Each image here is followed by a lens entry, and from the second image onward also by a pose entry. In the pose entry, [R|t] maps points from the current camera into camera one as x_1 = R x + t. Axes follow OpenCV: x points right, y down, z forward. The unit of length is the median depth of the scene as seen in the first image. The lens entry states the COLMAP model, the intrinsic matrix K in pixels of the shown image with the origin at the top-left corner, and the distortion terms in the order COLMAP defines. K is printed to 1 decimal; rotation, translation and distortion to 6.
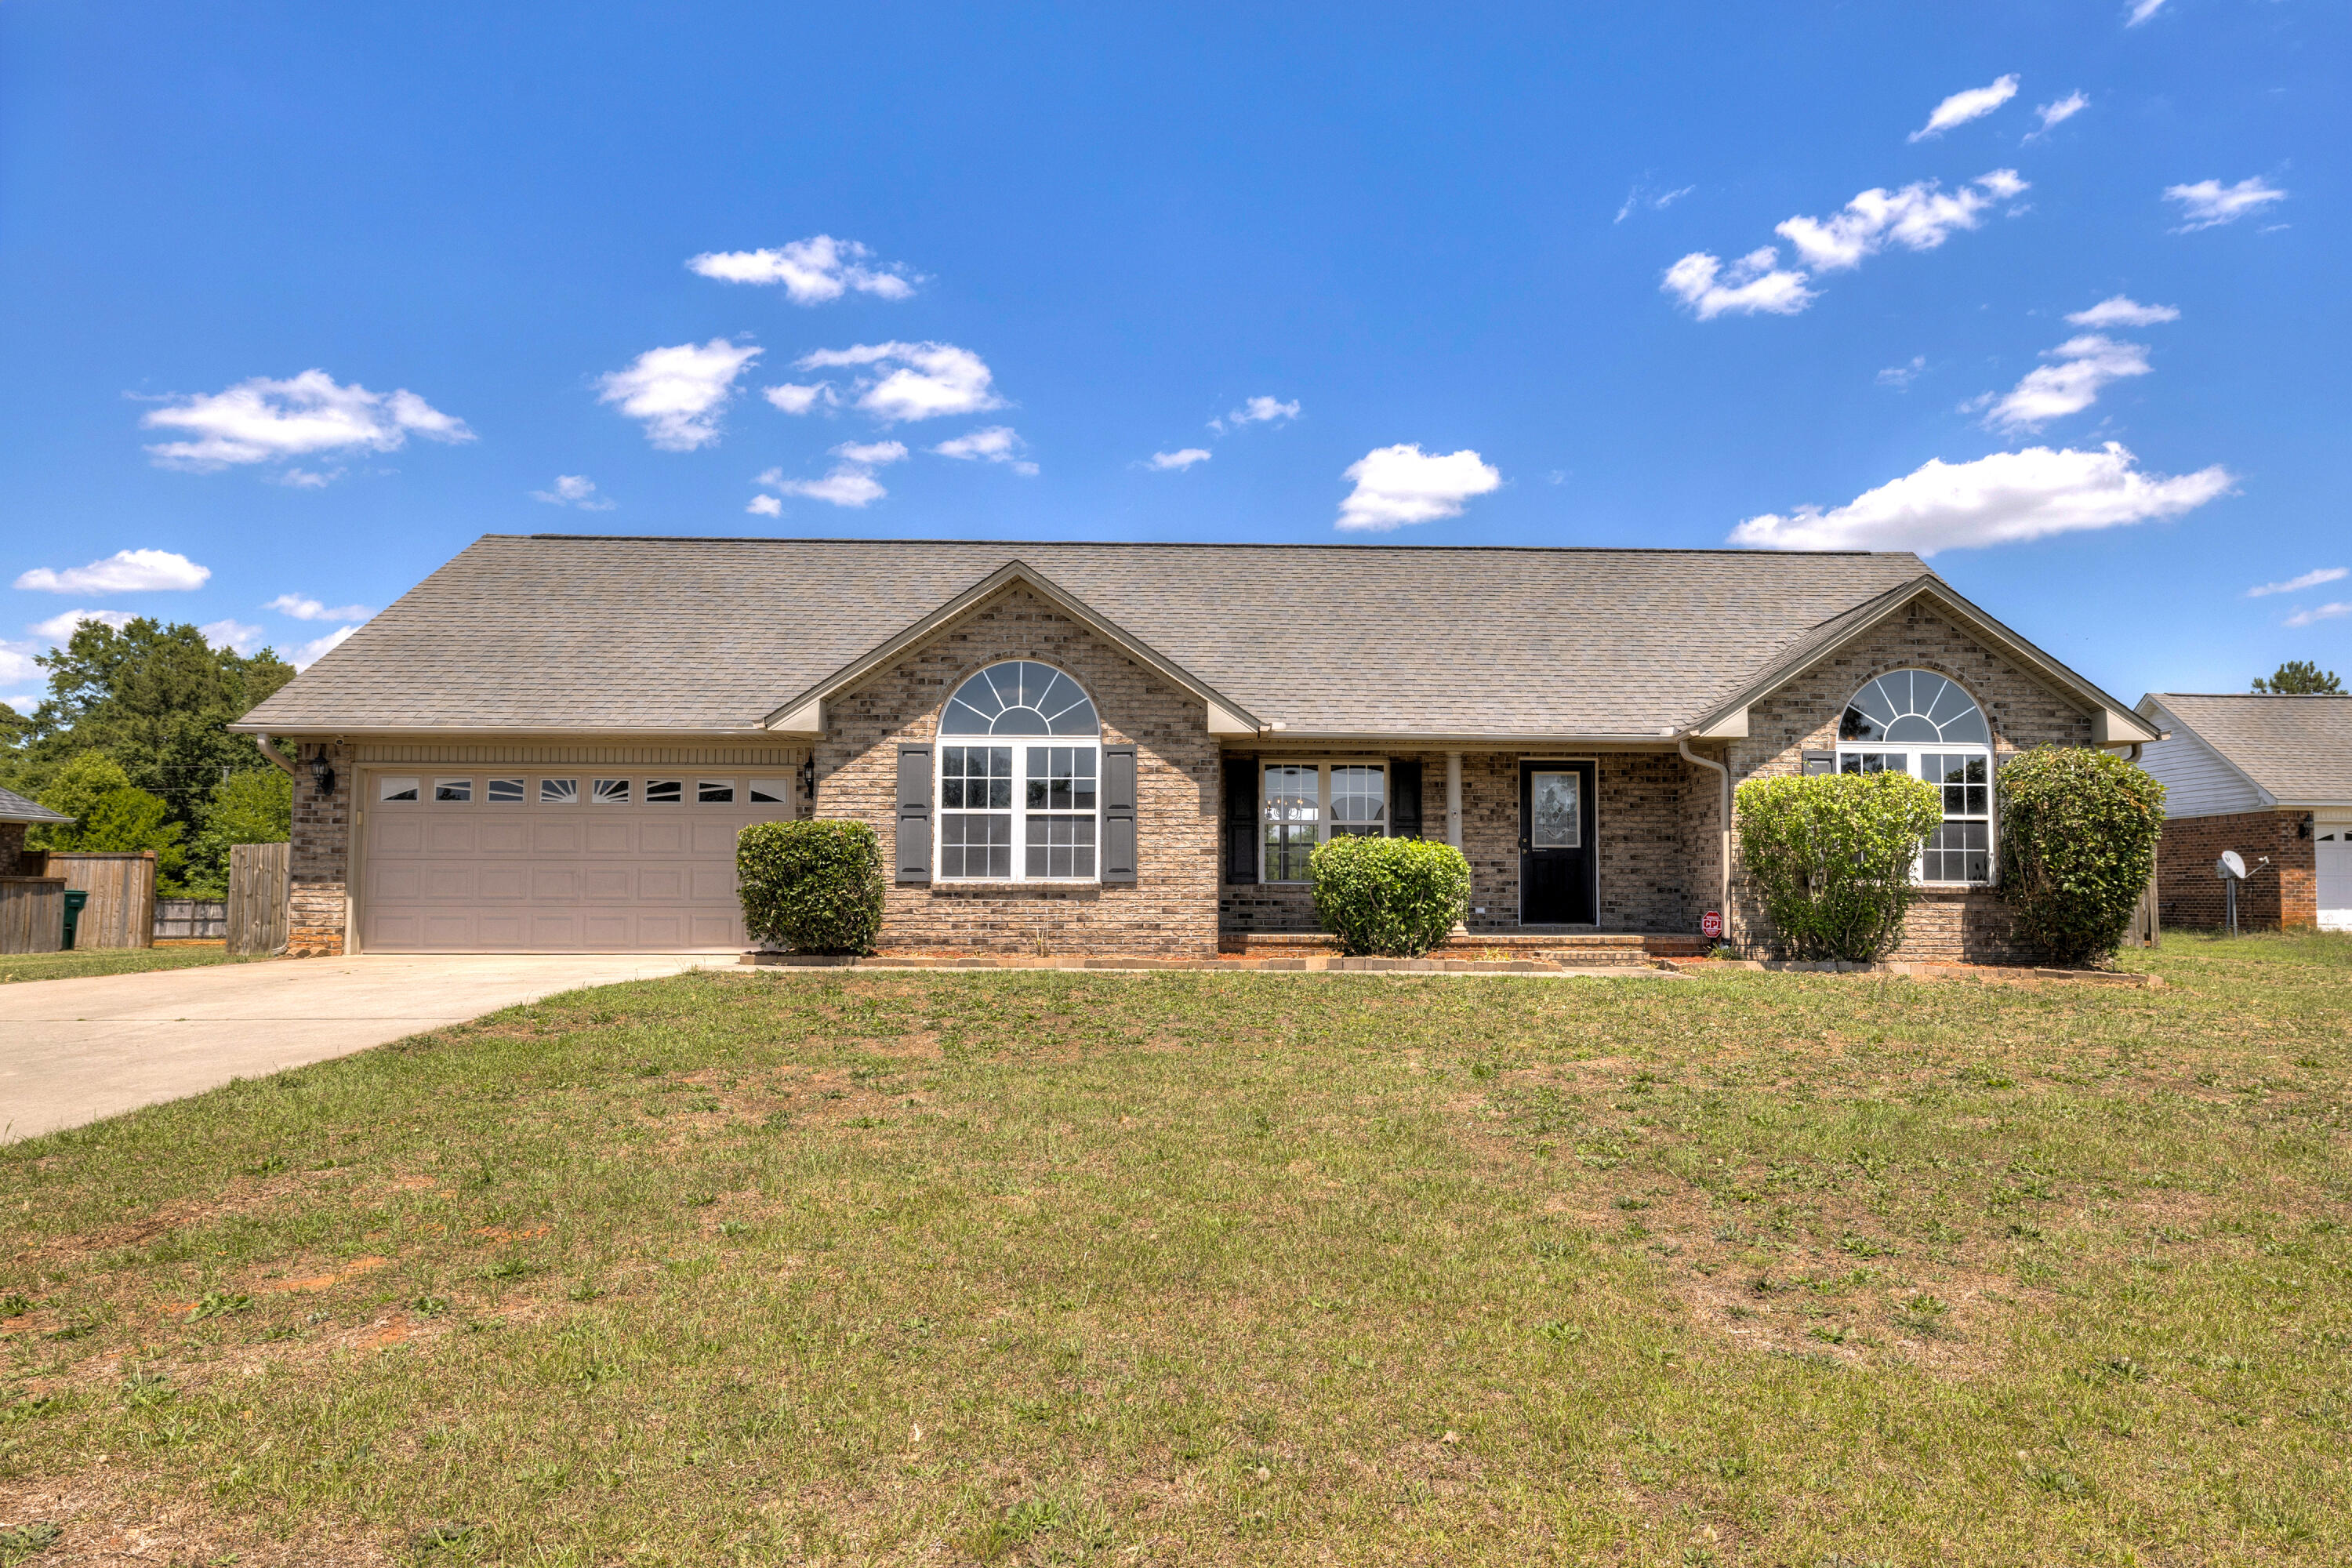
lens RADIAL K [[1401.1, 0, 1176.0], [0, 1401.1, 784.0], [0, 0, 1]] dist [0.004547, -0.019630]
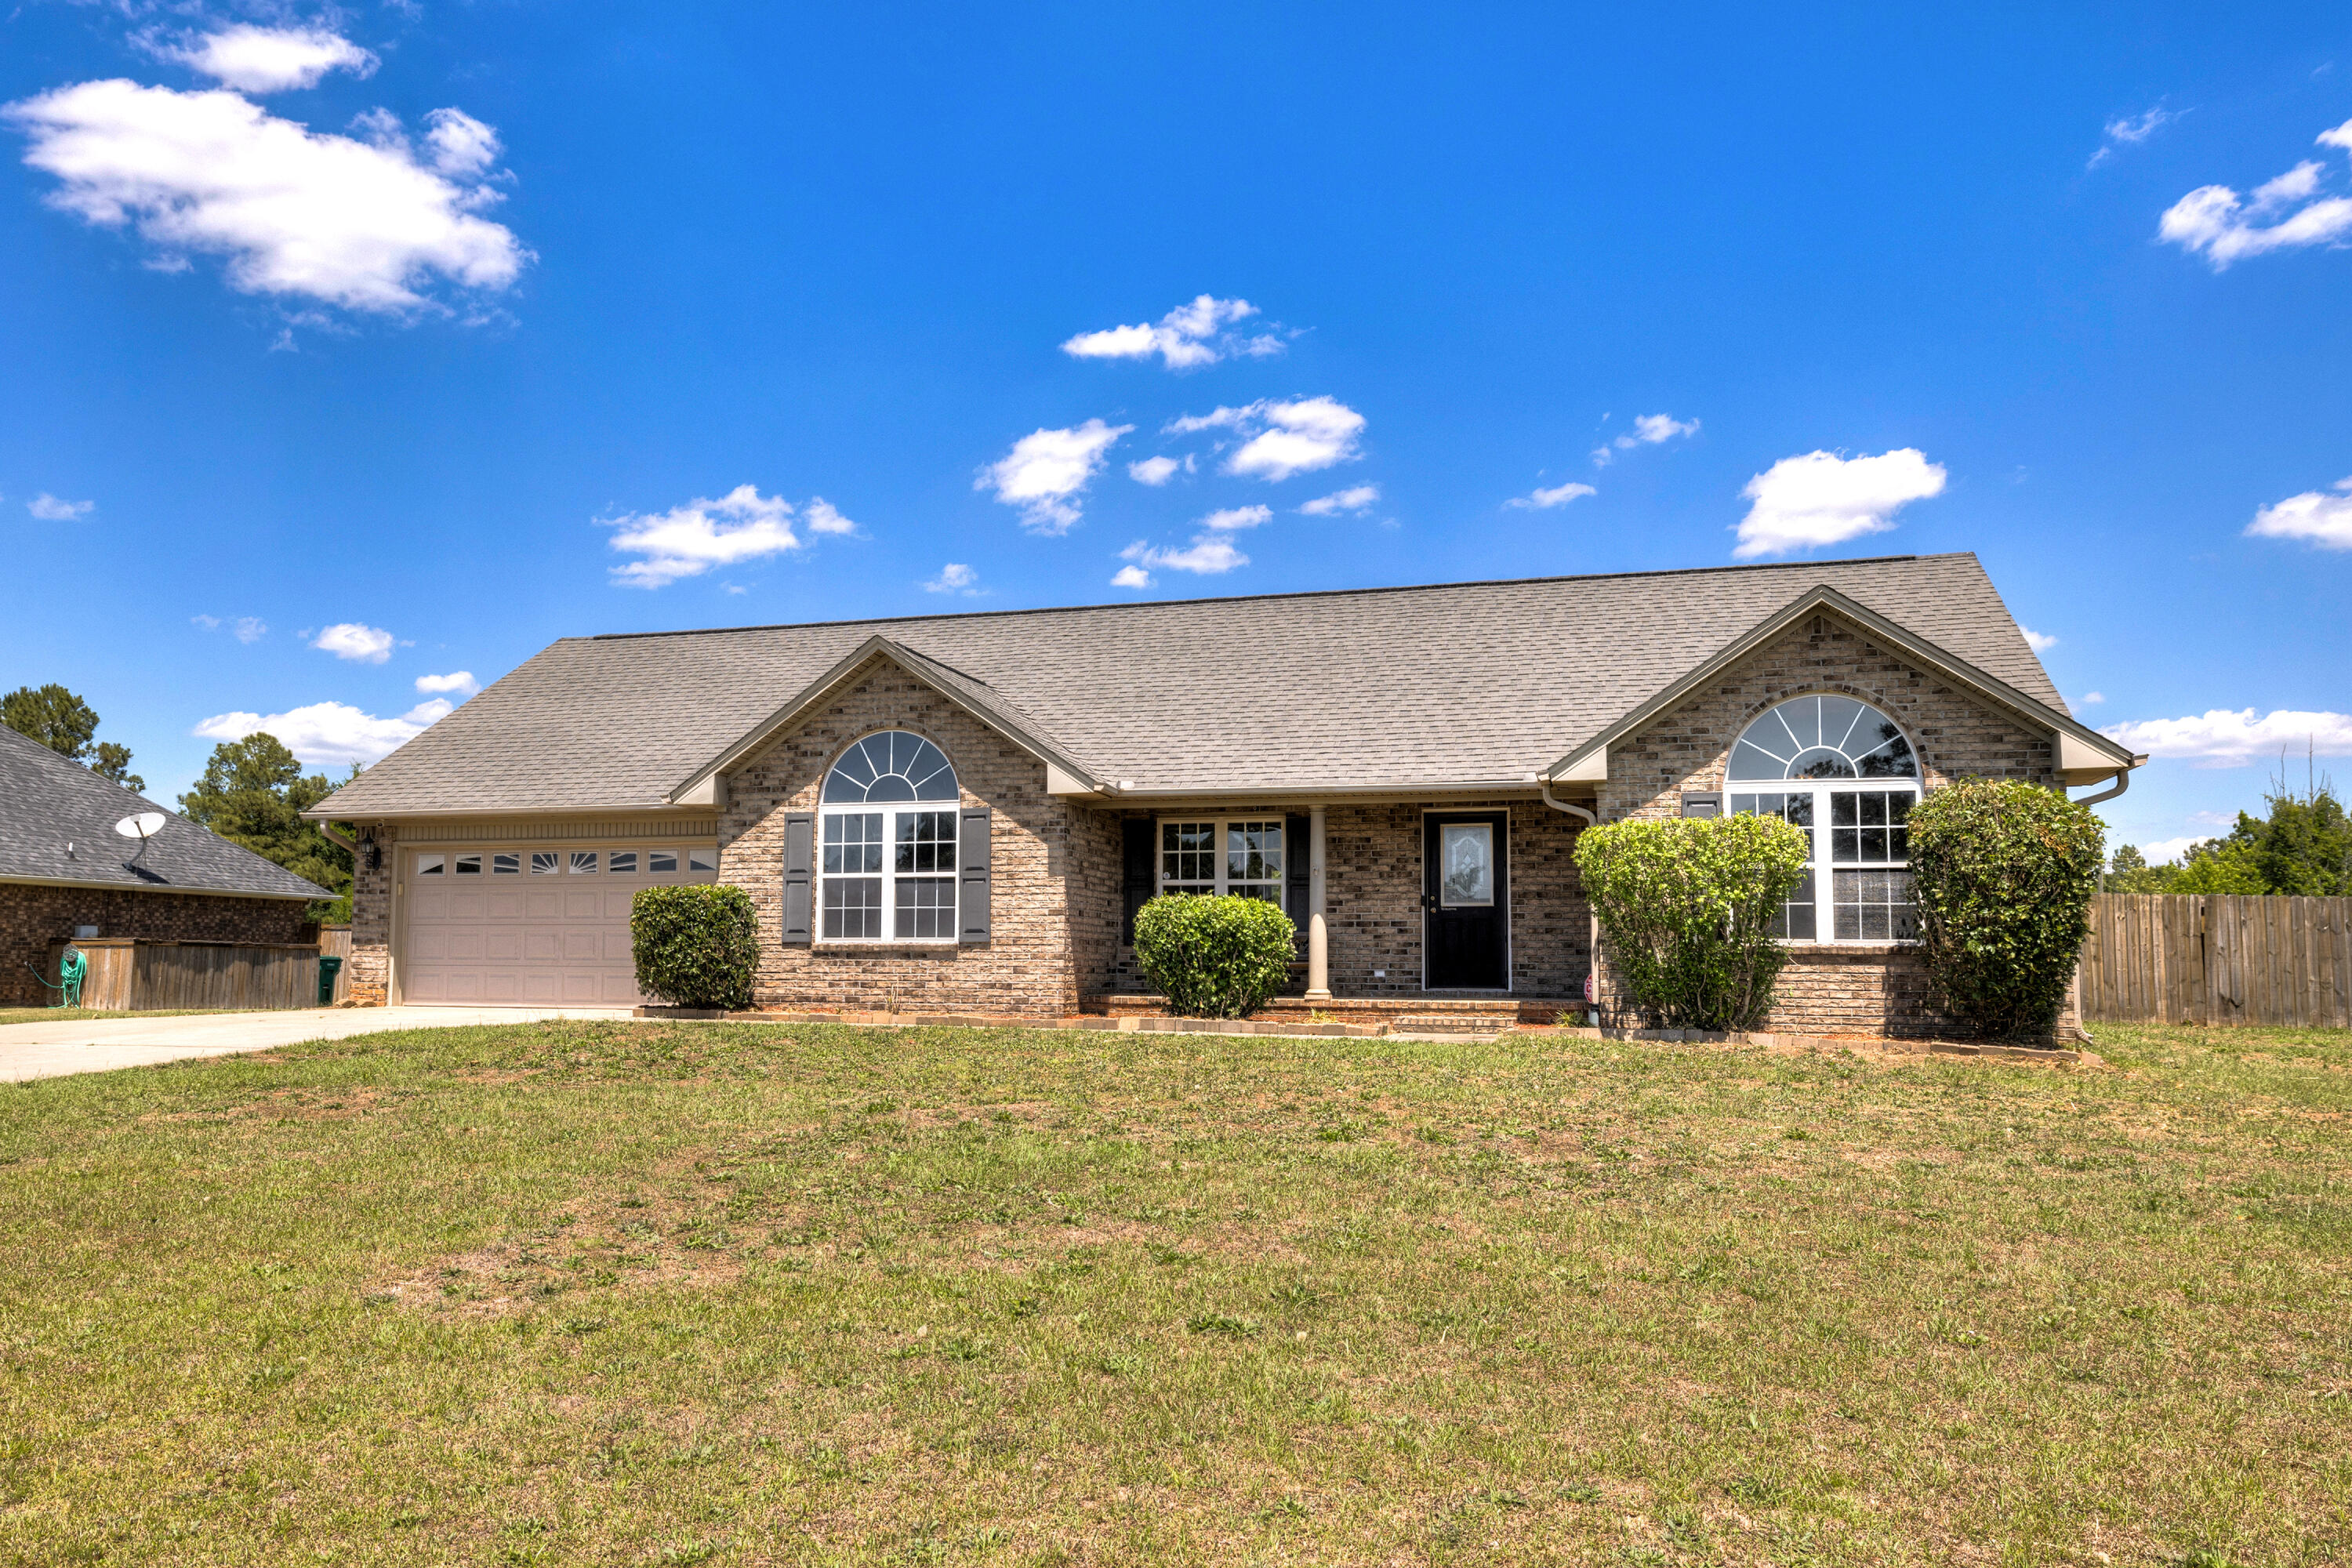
lens RADIAL K [[1474.7, 0, 1130.2], [0, 1474.7, 825.0], [0, 0, 1]] dist [-0.002256, -0.002717]
pose [[0.953878, -0.025367, -0.299120, 0.388910], [0.019386, 0.999549, -0.022944, 0.011209], [0.299567, 0.016087, 0.953940, 0.006561]]
